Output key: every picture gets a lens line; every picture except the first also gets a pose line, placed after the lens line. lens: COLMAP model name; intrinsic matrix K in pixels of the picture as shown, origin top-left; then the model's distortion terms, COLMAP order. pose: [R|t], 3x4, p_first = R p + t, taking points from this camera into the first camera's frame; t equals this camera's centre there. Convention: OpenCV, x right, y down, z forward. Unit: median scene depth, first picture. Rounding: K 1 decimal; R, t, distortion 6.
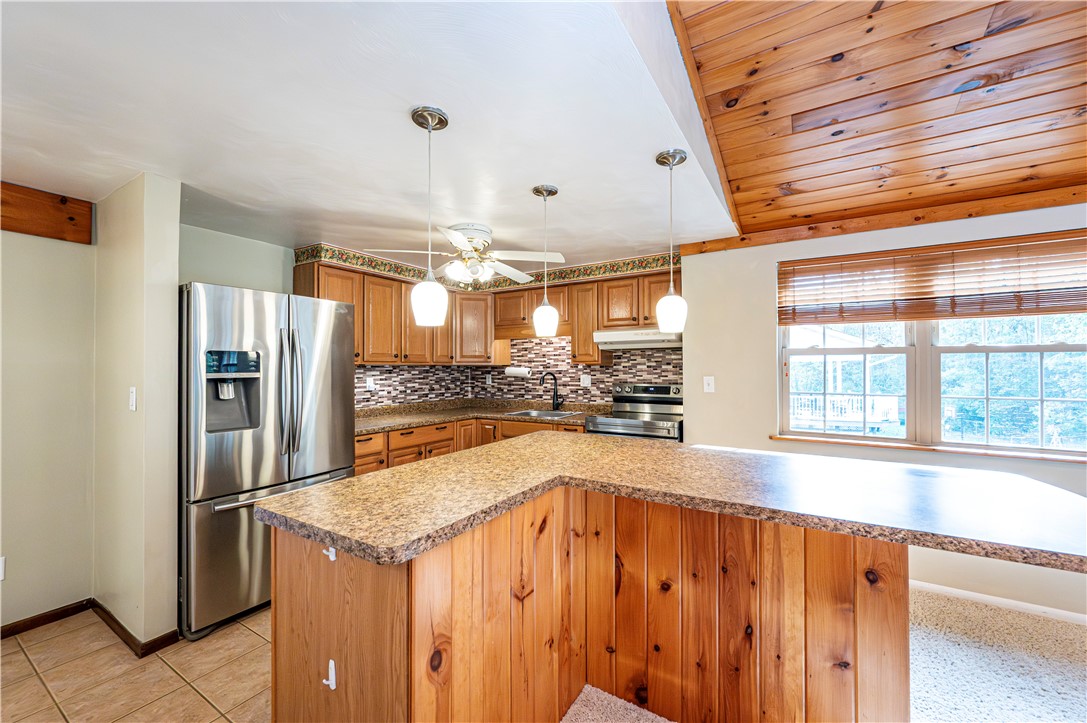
lens RADIAL K [[432.8, 0, 547.2], [0, 432.8, 361.1], [0, 0, 1]] dist [-0.007806, 0.000026]
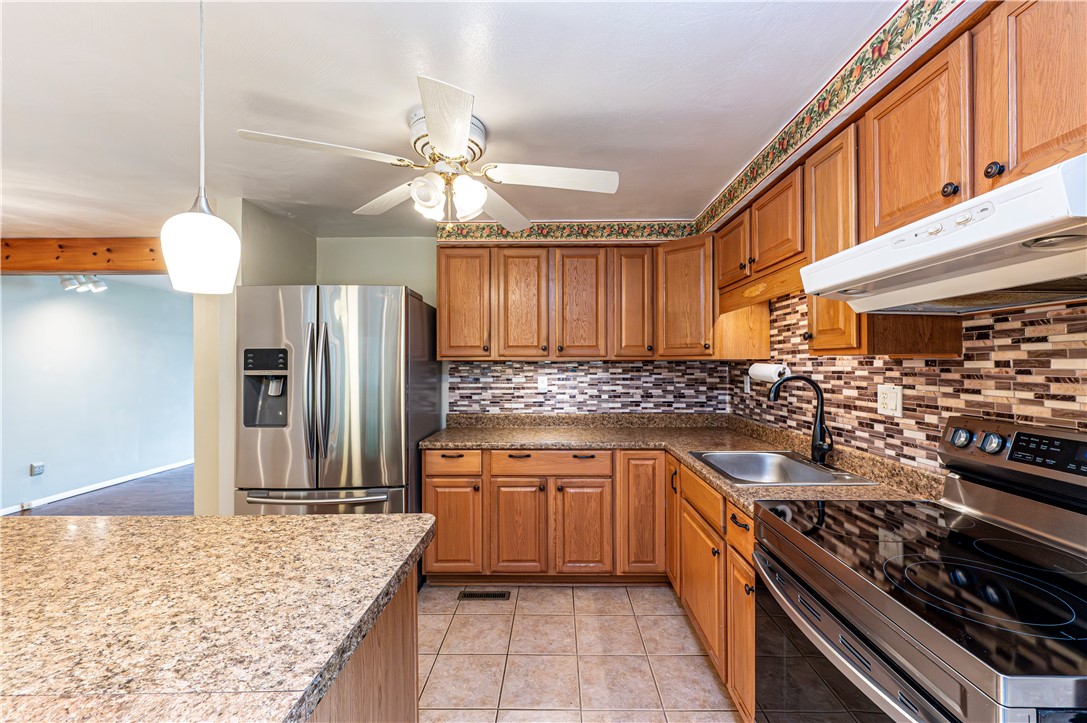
lens RADIAL K [[436.8, 0, 549.8], [0, 436.8, 362.1], [0, 0, 1]] dist [0.000477, -0.000292]
pose [[0.507111, 0.000395, -0.861881, 0.282383], [0.012725, 0.999887, 0.007945, 0.005712], [0.861787, -0.014996, 0.507049, 0.582212]]
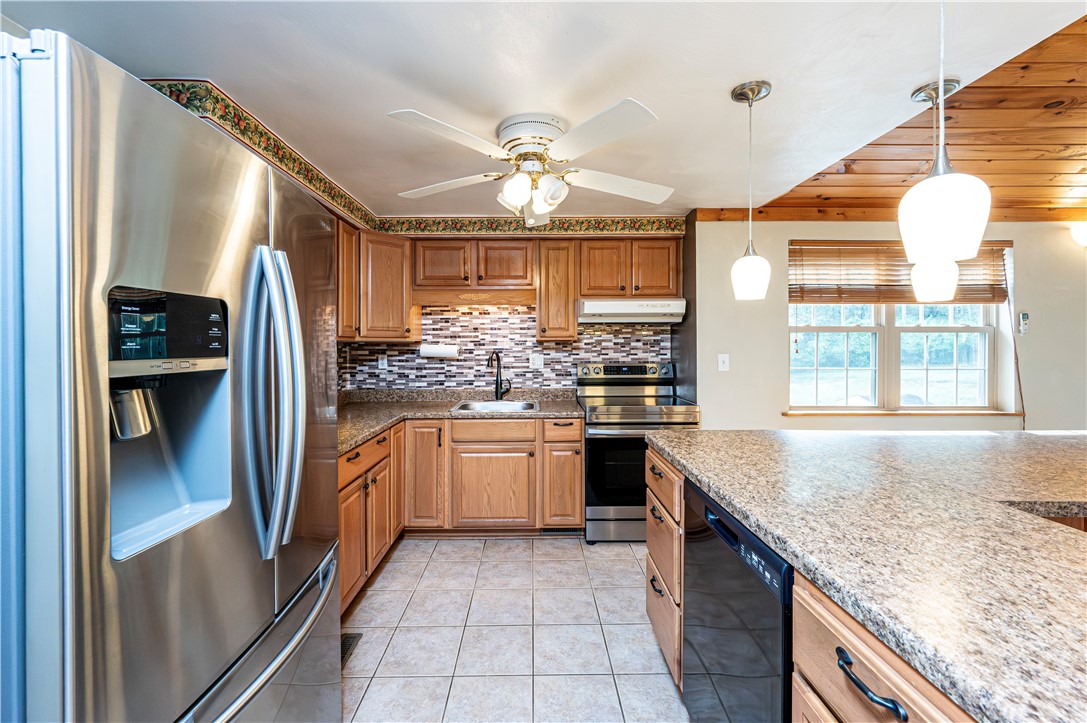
lens RADIAL K [[469.0, 0, 547.3], [0, 469.0, 346.5], [0, 0, 1]] dist [0.004556, -0.000065]
pose [[0.848498, -0.003483, 0.529187, -0.377497], [-0.007053, 0.999815, 0.017889, 0.002537], [-0.529152, -0.018911, 0.848317, 0.260842]]
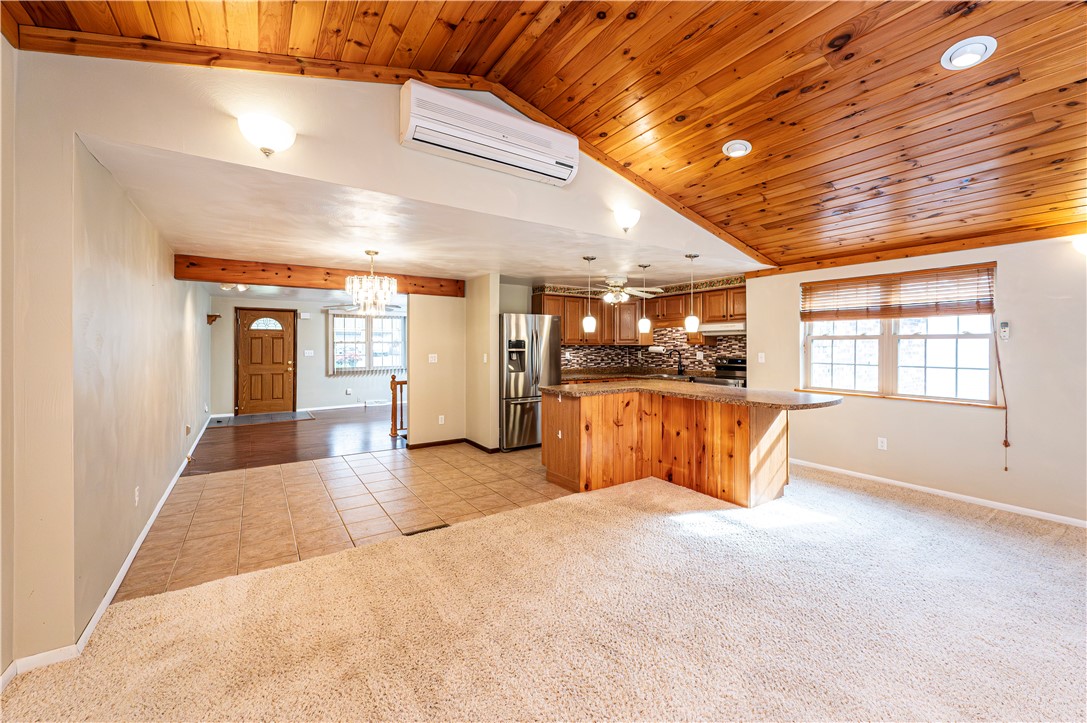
lens RADIAL K [[436.8, 0, 540.0], [0, 436.8, 351.4], [0, 0, 1]] dist [0.000477, -0.000292]
pose [[0.903747, 0.008057, -0.427992, 0.251470], [0.003995, 0.999621, 0.027254, -0.014196], [0.428049, -0.026341, 0.903372, -0.657534]]
